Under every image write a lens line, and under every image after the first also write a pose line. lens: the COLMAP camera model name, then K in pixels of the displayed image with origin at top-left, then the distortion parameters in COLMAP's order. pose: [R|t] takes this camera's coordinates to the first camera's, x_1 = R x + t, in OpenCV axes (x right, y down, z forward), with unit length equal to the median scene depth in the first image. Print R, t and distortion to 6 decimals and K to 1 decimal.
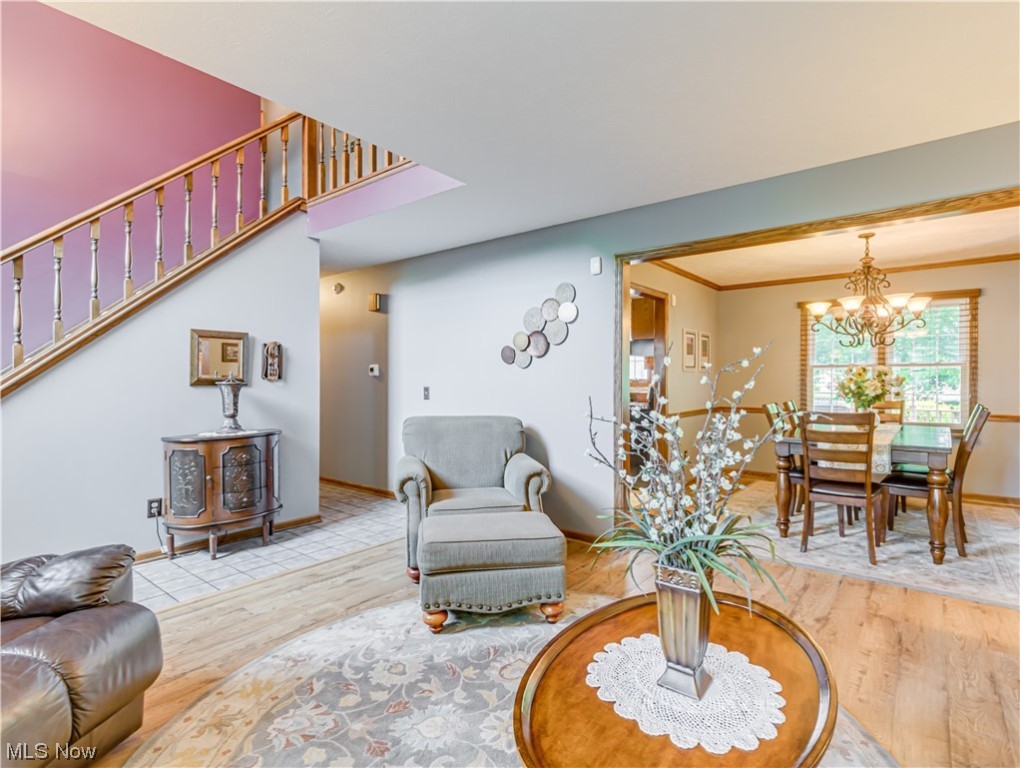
lens RADIAL K [[522.7, 0, 514.9], [0, 522.7, 379.8], [0, 0, 1]] dist [0.014471, -0.000678]
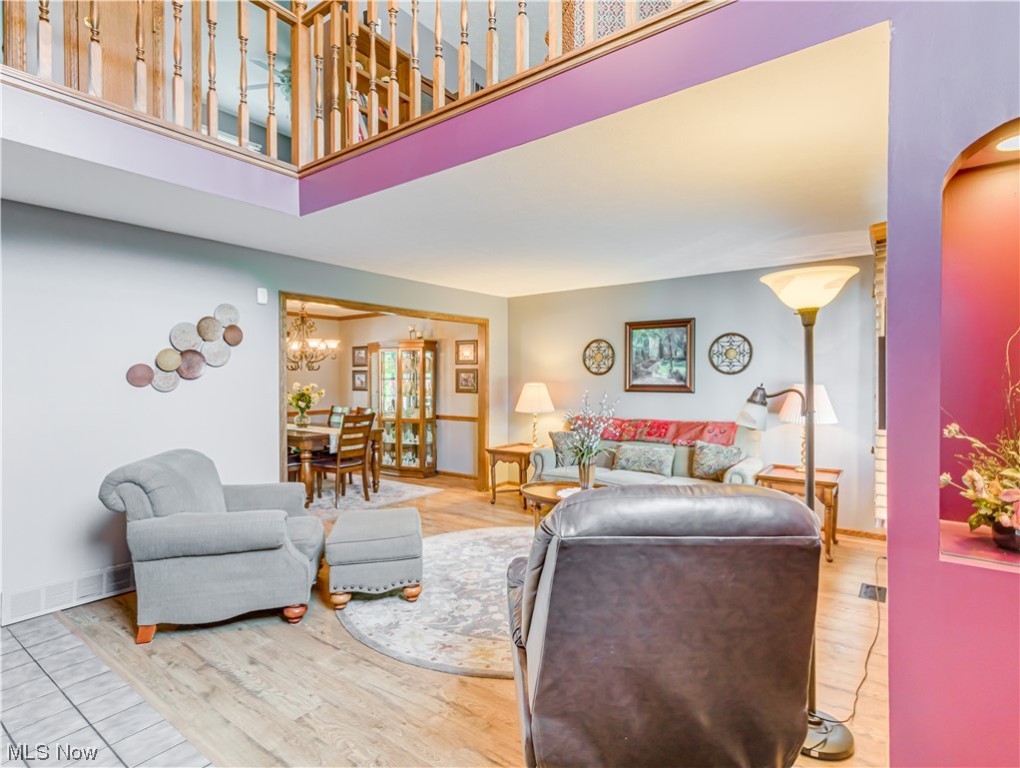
lens RADIAL K [[522.7, 0, 518.6], [0, 522.7, 379.9], [0, 0, 1]] dist [0.014471, -0.000678]
pose [[-0.044071, -0.007474, 0.999000, -0.981125], [0.004191, 0.999962, 0.007667, -0.051949], [-0.999020, 0.004525, -0.044038, 0.533345]]
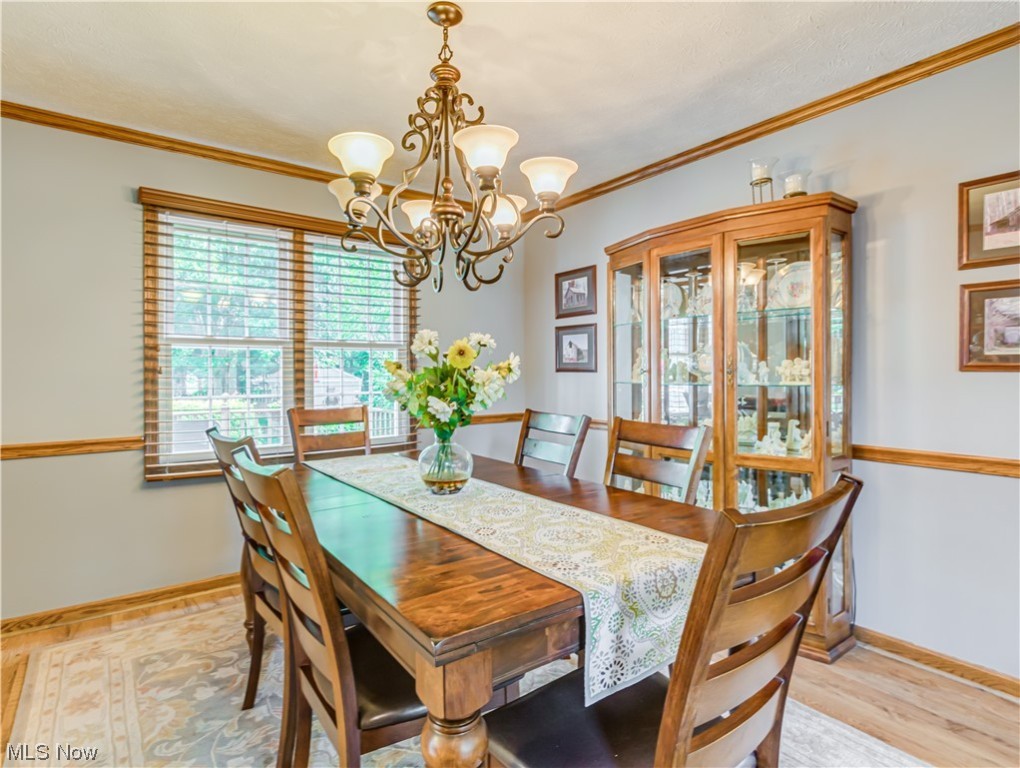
lens RADIAL K [[522.7, 0, 509.7], [0, 522.7, 378.4], [0, 0, 1]] dist [0.014471, -0.000678]
pose [[0.244348, -0.014602, 0.969578, 0.323171], [0.006281, 0.999889, 0.013476, 0.006220], [-0.969667, 0.002797, 0.244413, 0.993757]]
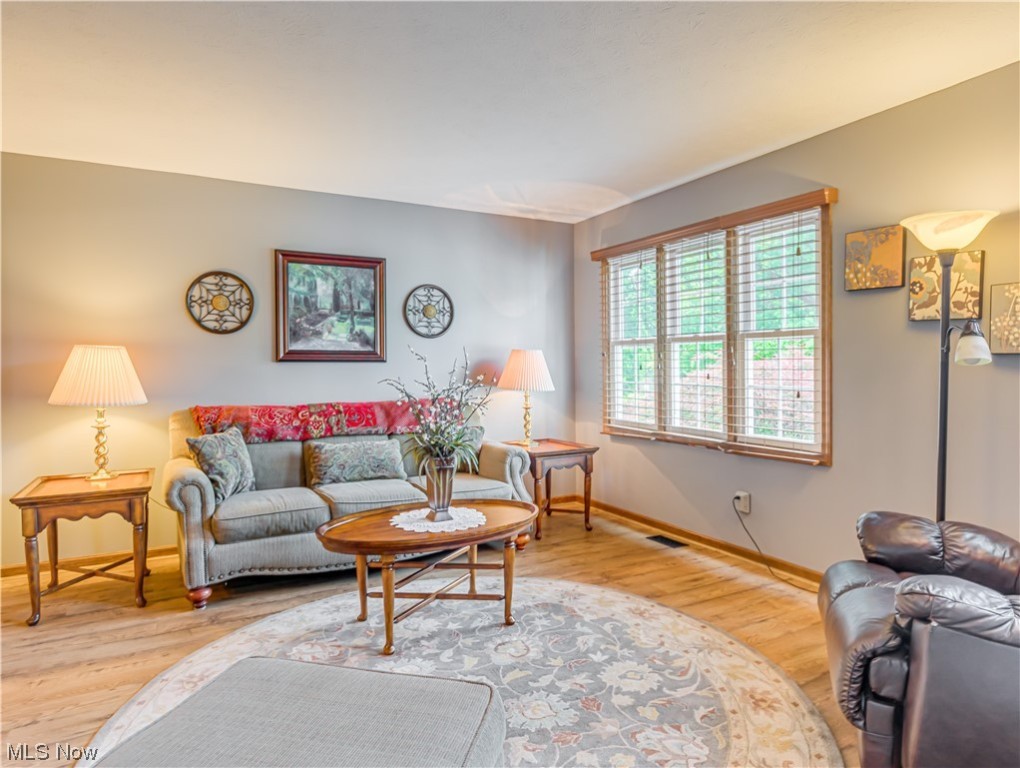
lens RADIAL K [[614.8, 0, 513.9], [0, 614.8, 380.1], [0, 0, 1]] dist [0.003155, 0.000456]
pose [[-0.920451, -0.005929, 0.390813, -0.277888], [0.003448, 0.999723, 0.023289, 0.004744], [-0.390843, 0.022784, -0.920175, 1.014627]]
